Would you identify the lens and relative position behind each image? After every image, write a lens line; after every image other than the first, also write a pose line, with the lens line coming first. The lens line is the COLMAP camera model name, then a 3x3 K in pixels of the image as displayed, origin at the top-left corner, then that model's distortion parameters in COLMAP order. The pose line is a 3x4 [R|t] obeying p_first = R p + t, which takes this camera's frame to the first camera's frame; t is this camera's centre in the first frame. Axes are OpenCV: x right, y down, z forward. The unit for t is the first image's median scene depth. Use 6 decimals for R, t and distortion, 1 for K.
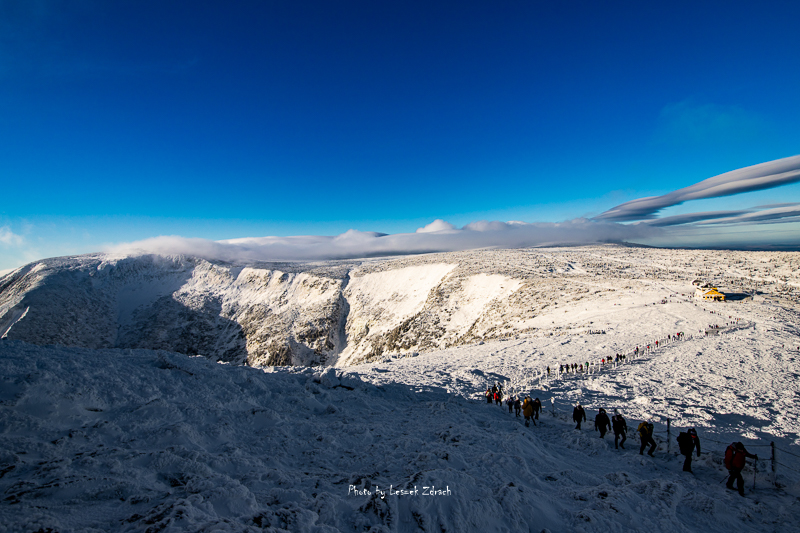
lens RADIAL K [[346.0, 0, 399.4], [0, 346.0, 265.5], [0, 0, 1]] dist [0.002236, -0.001043]
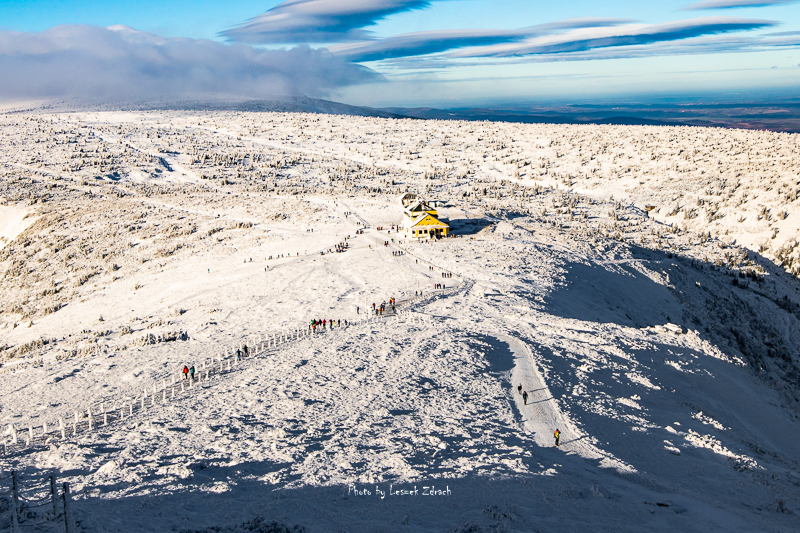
lens RADIAL K [[1052.6, 0, 399.5], [0, 1052.6, 261.9], [0, 0, 1]] dist [-0.043456, 0.000000]
pose [[0.804282, -0.071059, 0.589984, 0.016519], [0.005310, 0.993645, 0.112438, -0.023601], [-0.594224, -0.087299, 0.799548, -0.107580]]
